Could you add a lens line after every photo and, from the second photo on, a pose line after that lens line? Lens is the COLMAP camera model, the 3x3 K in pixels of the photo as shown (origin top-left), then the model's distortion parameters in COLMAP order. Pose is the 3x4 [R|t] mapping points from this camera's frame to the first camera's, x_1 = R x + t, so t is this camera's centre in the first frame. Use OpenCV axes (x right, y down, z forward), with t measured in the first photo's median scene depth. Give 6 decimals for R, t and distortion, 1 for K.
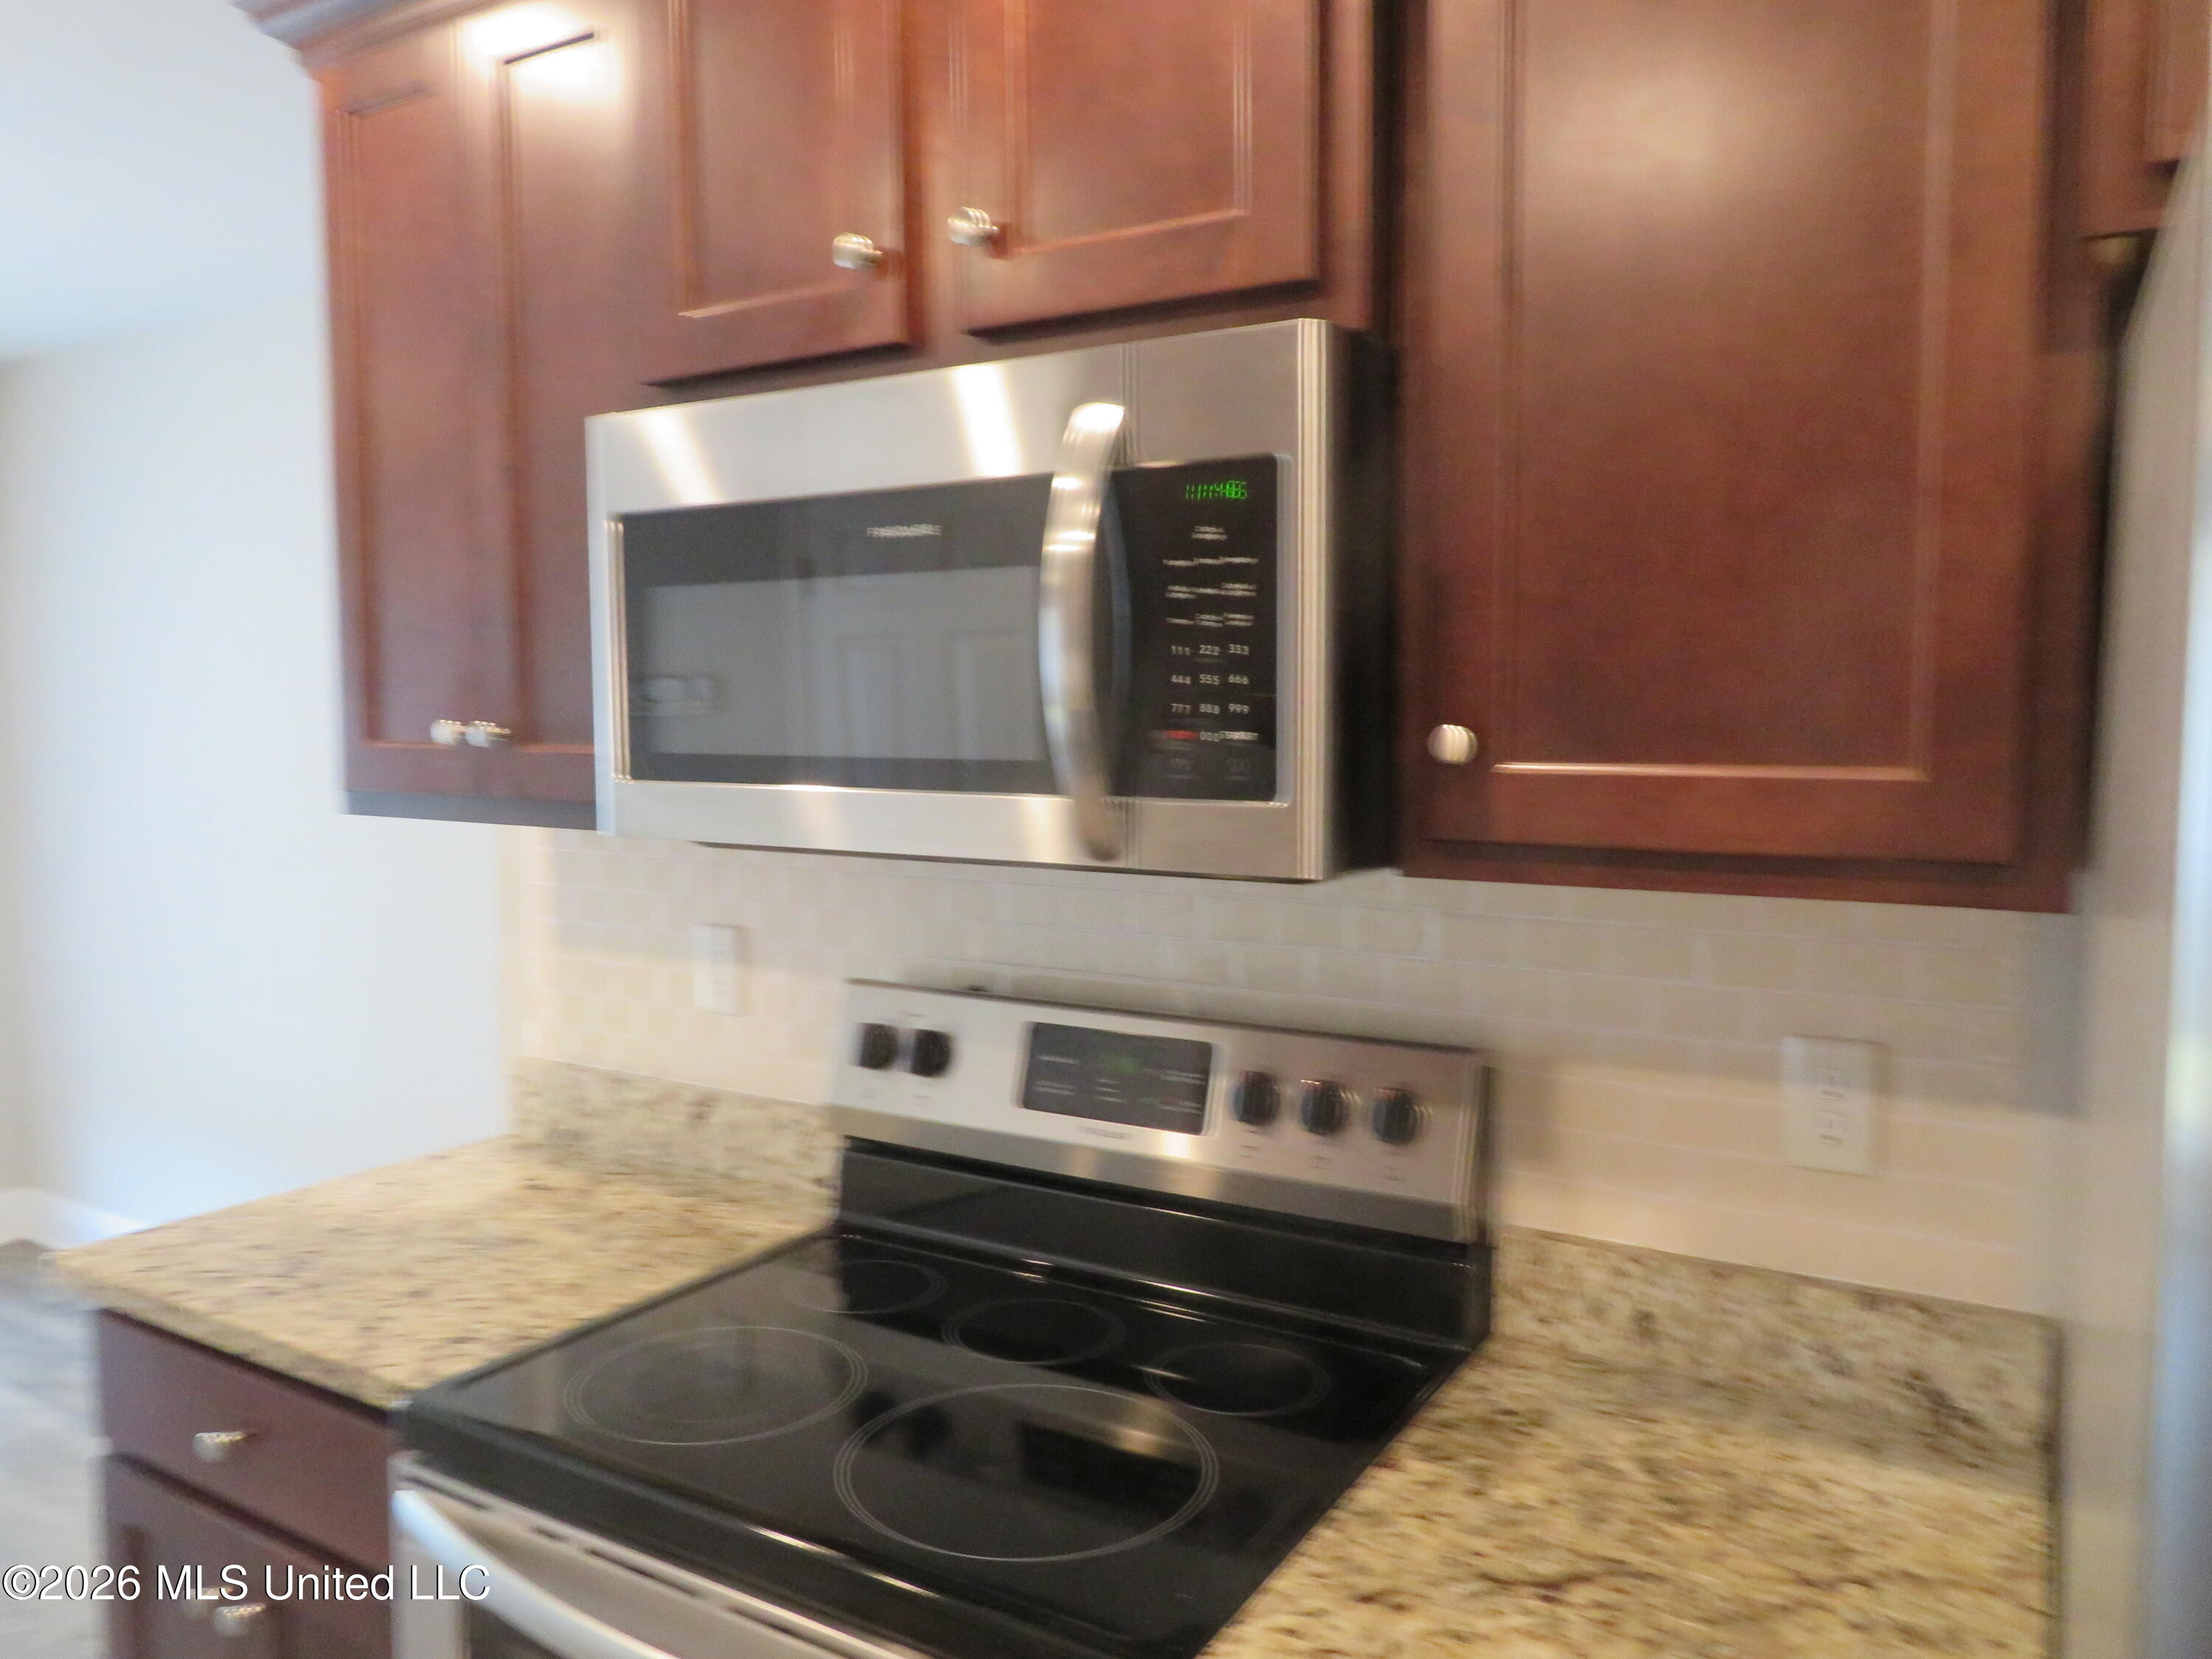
lens RADIAL K [[1586.8, 0, 1097.0], [0, 1586.8, 829.1], [0, 0, 1]] dist [-0.001741, -0.000215]
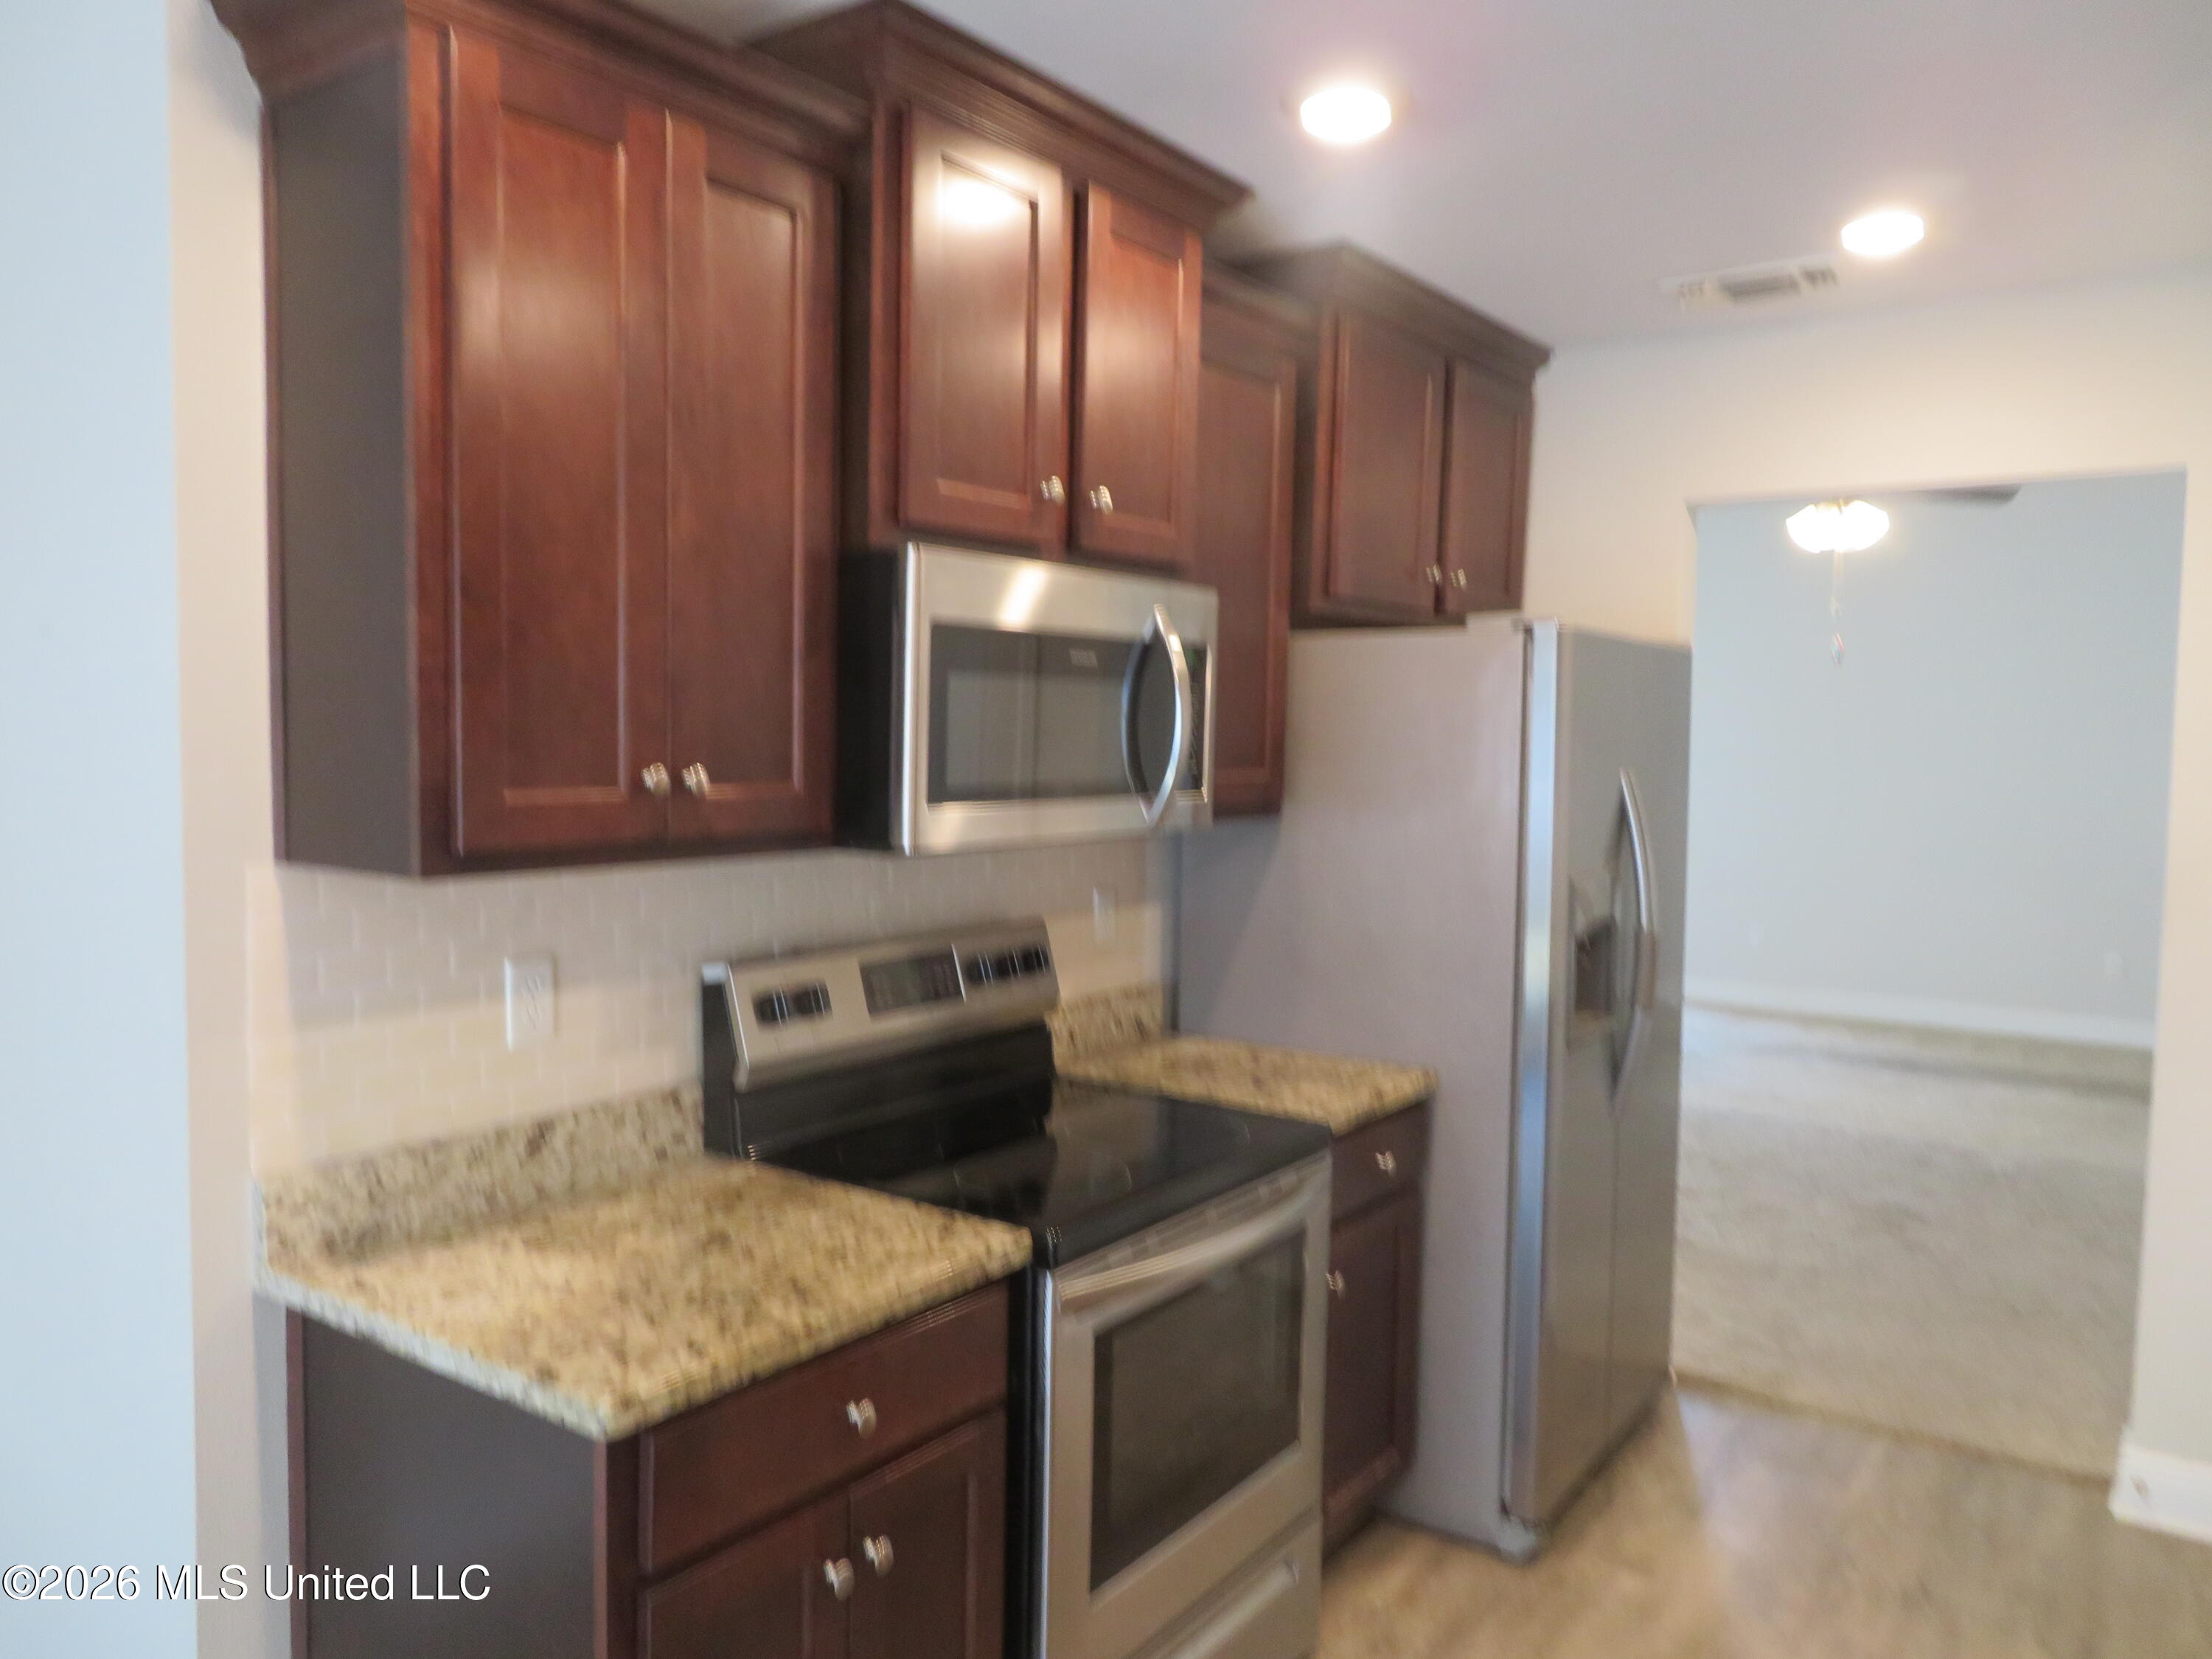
lens RADIAL K [[1586.8, 0, 1097.0], [0, 1586.8, 829.1], [0, 0, 1]] dist [-0.001741, -0.000215]
pose [[0.090571, -0.075047, 0.993058, -1.373954], [0.046229, 0.996399, 0.071083, -0.088466], [-0.994816, 0.039470, 0.093714, 0.598335]]
